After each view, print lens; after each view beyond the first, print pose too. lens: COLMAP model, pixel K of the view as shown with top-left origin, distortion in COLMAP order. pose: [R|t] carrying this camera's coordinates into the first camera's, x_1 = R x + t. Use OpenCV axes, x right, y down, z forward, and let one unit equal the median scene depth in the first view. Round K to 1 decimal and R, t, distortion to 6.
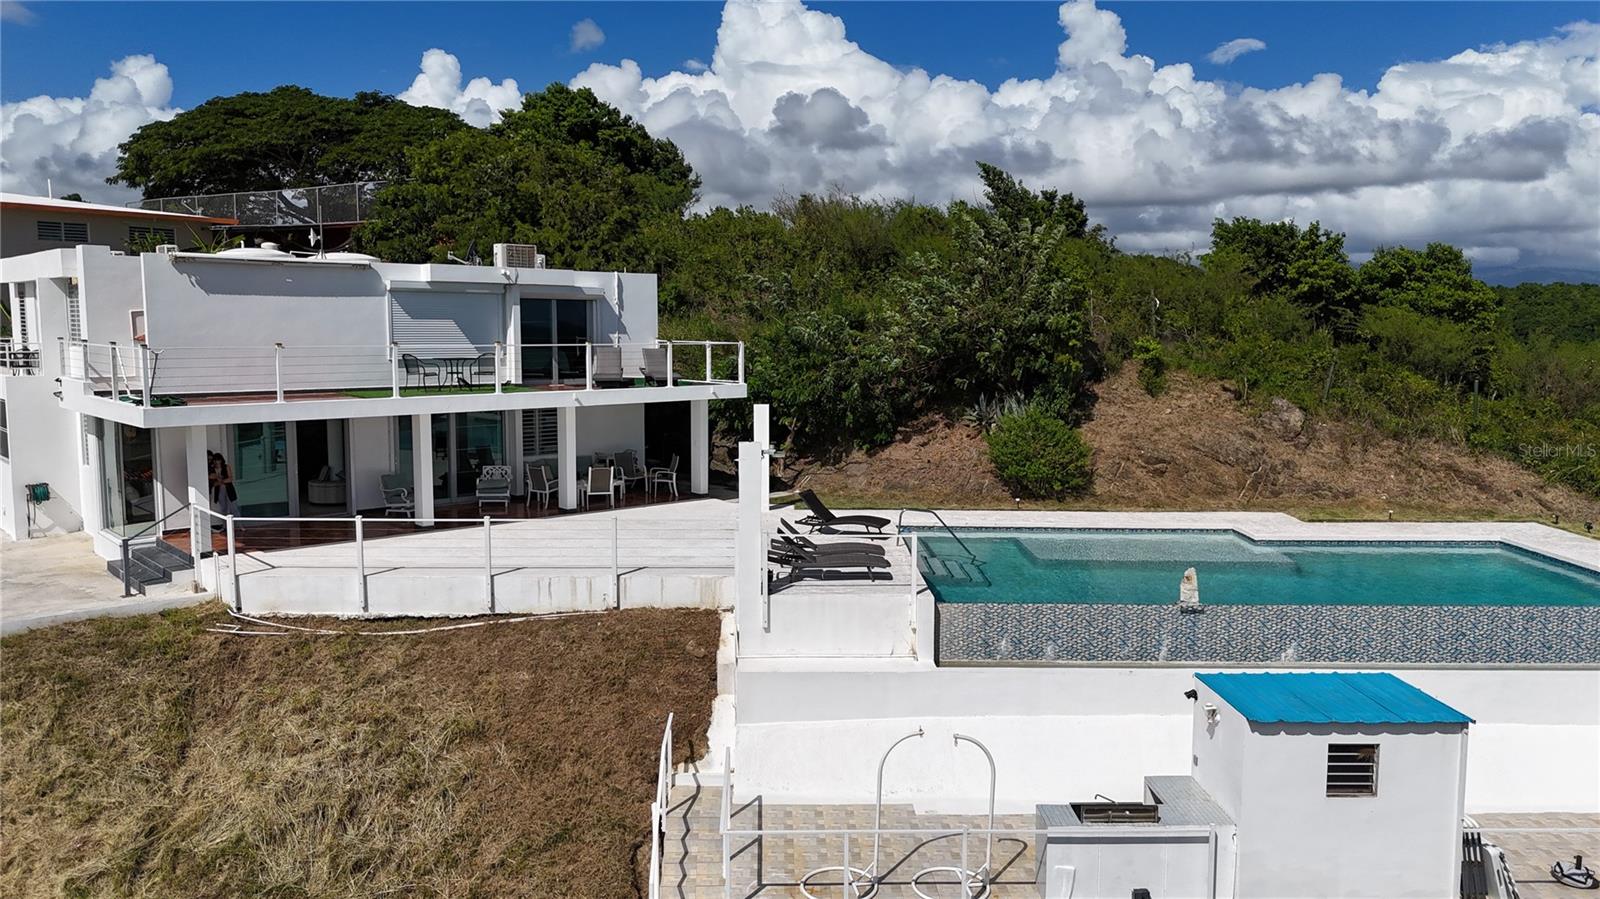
lens RADIAL K [[1177.8, 0, 794.6], [0, 1177.8, 454.1], [0, 0, 1]] dist [0.048058, -0.038927]
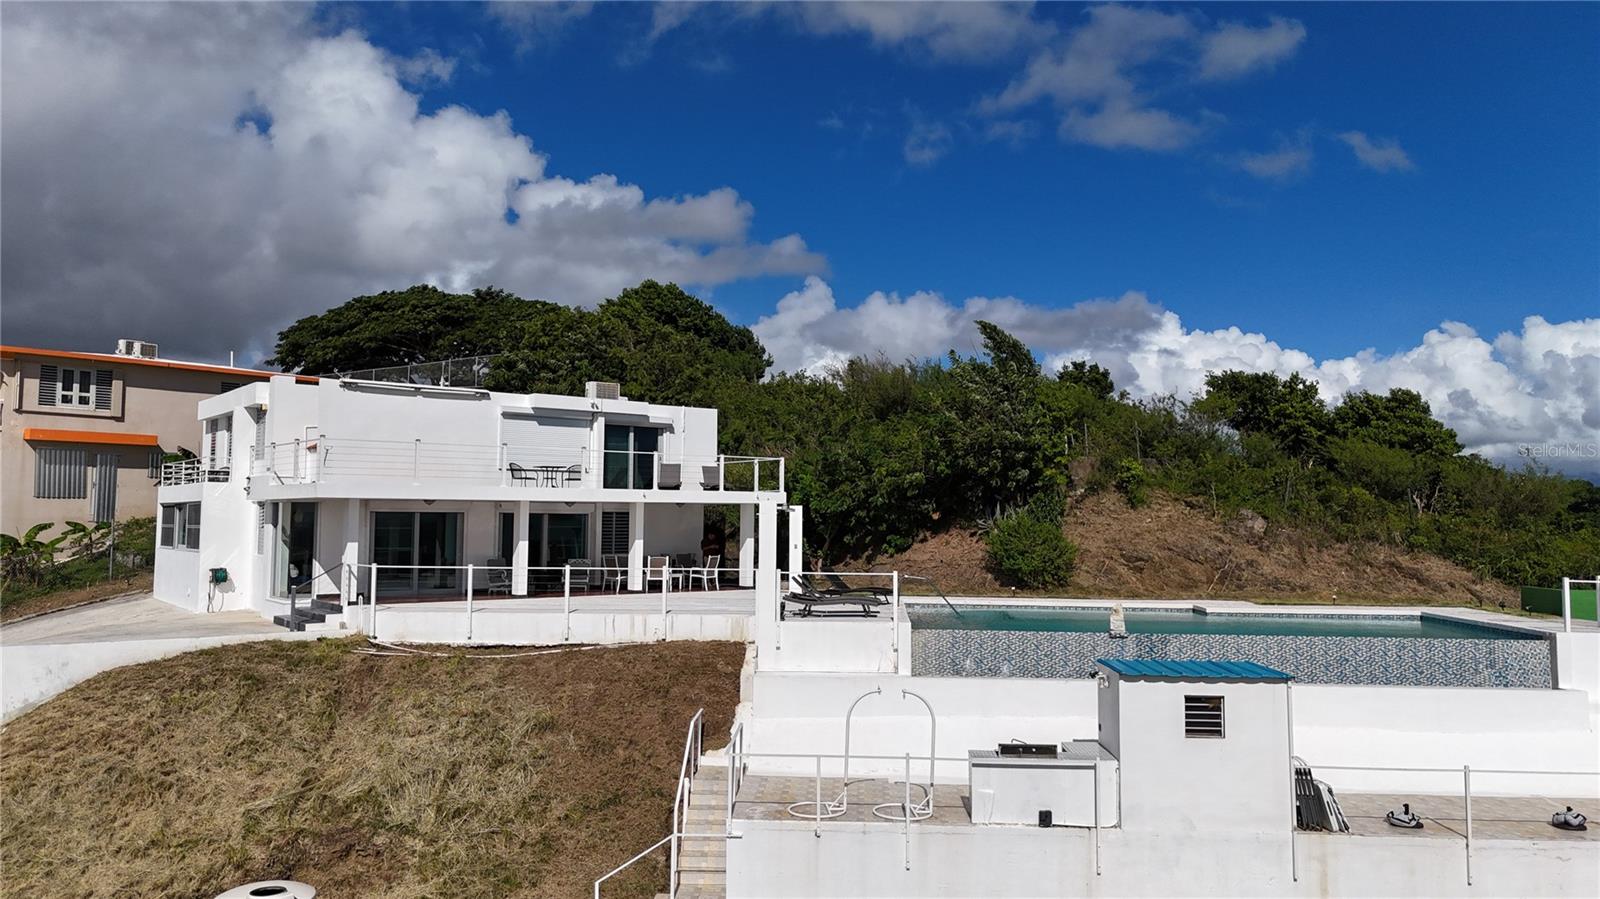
lens RADIAL K [[1177.8, 0, 794.6], [0, 1177.8, 454.1], [0, 0, 1]] dist [0.048058, -0.038927]
pose [[0.996977, -0.001623, -0.077677, 0.085518], [-0.011732, 0.985173, -0.171164, 0.148843], [0.076803, 0.171558, 0.982176, -0.262091]]
